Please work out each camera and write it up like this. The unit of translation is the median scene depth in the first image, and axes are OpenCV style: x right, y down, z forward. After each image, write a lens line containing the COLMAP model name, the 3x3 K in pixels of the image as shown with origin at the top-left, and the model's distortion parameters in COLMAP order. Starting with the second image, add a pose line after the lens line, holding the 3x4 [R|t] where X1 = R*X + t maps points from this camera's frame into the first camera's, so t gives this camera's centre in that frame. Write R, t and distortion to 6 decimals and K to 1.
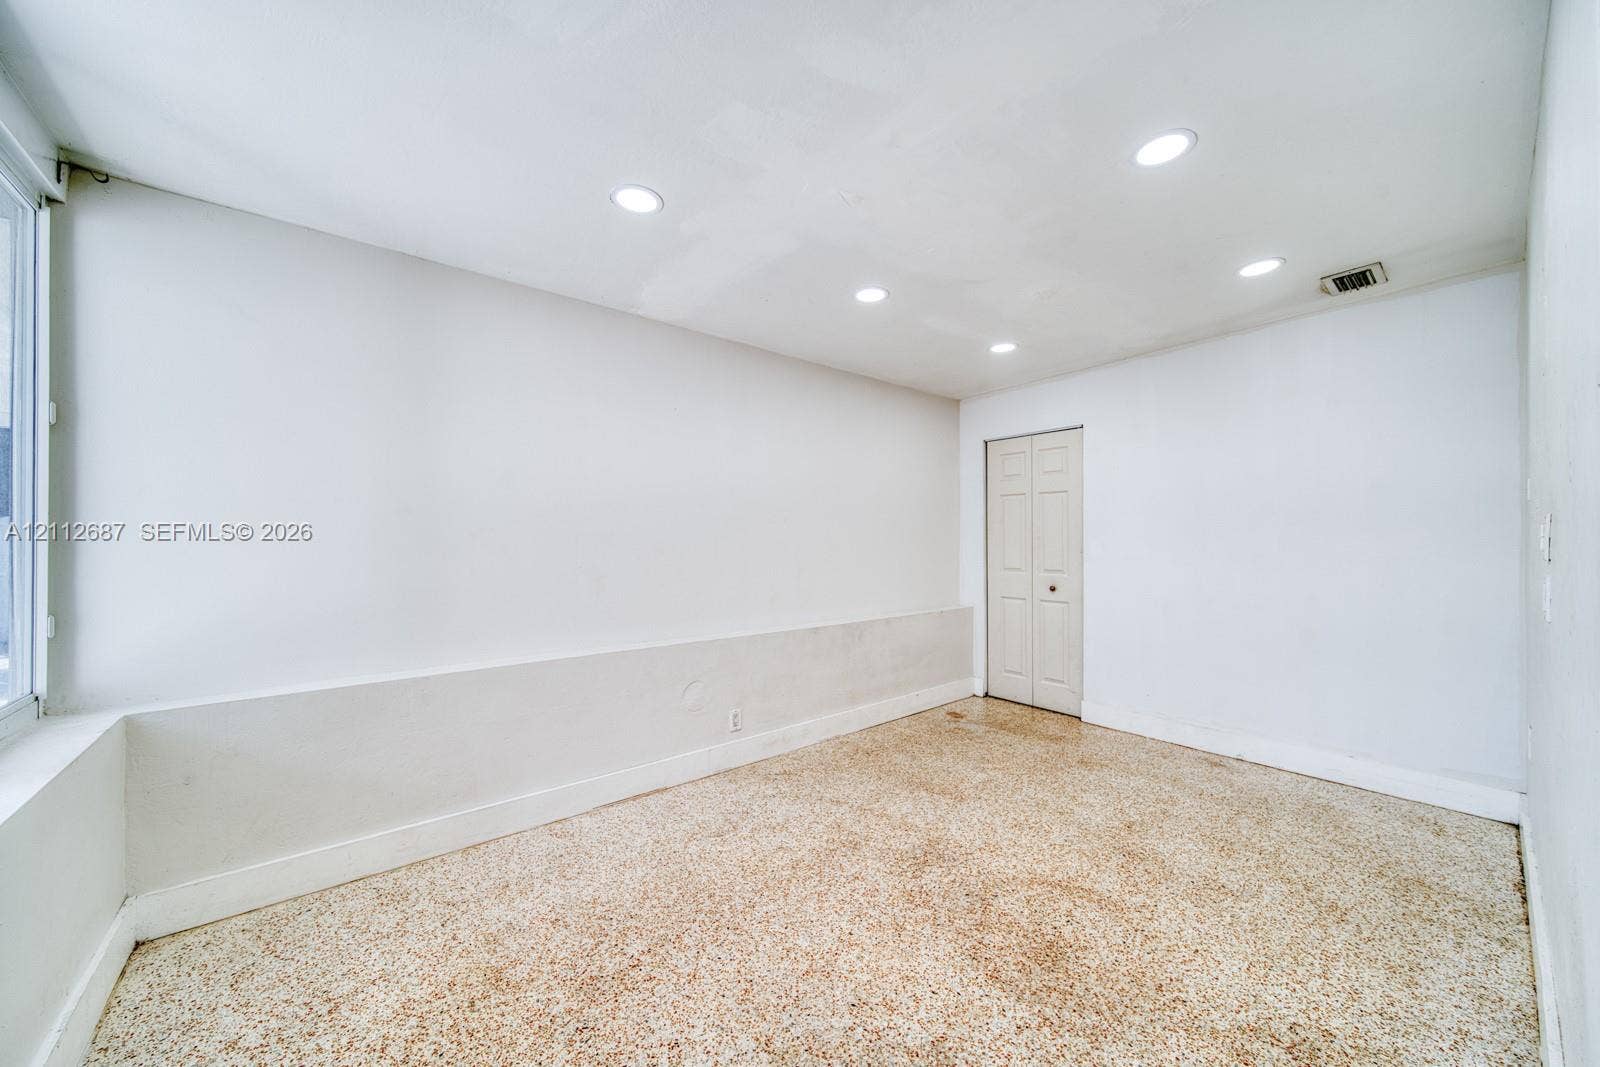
lens RADIAL K [[564.6, 0, 800.0], [0, 564.6, 533.5], [0, 0, 1]] dist [-0.000511, -0.000362]
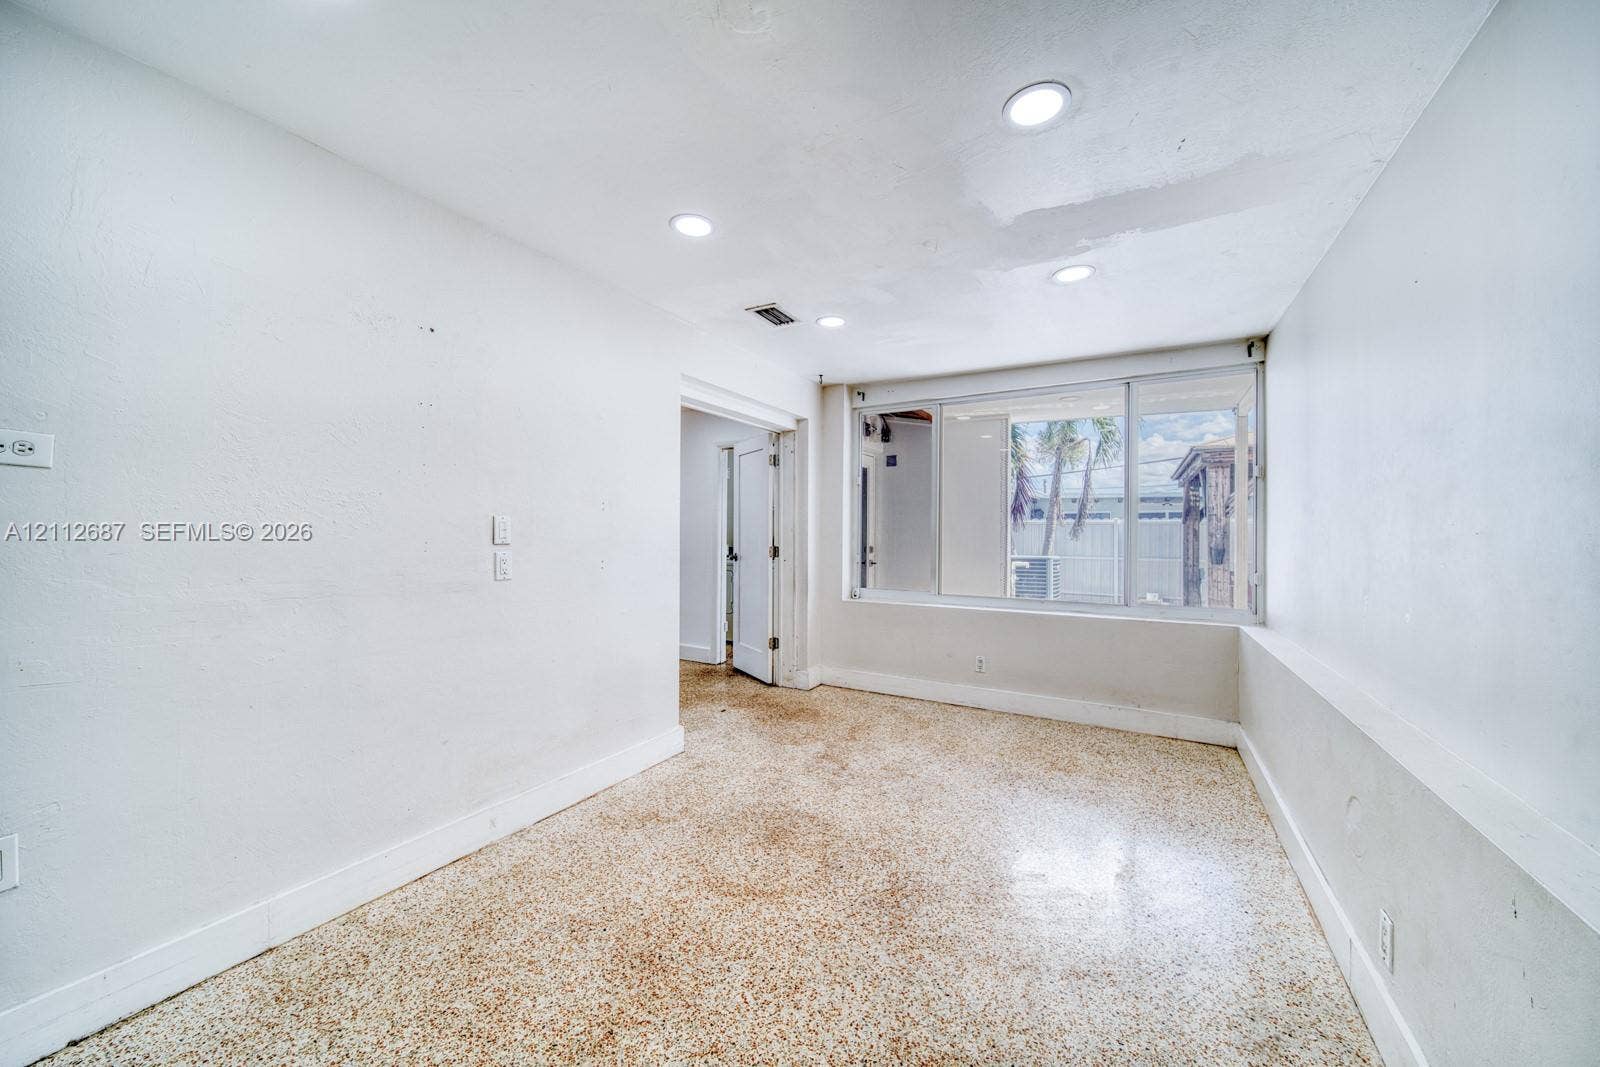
lens RADIAL K [[564.6, 0, 800.0], [0, 564.6, 533.5], [0, 0, 1]] dist [-0.000511, -0.000362]
pose [[-0.937347, -0.004183, -0.348372, 0.744909], [-0.001069, 0.999958, -0.009132, 0.024537], [0.348396, -0.008188, -0.937312, 1.981333]]
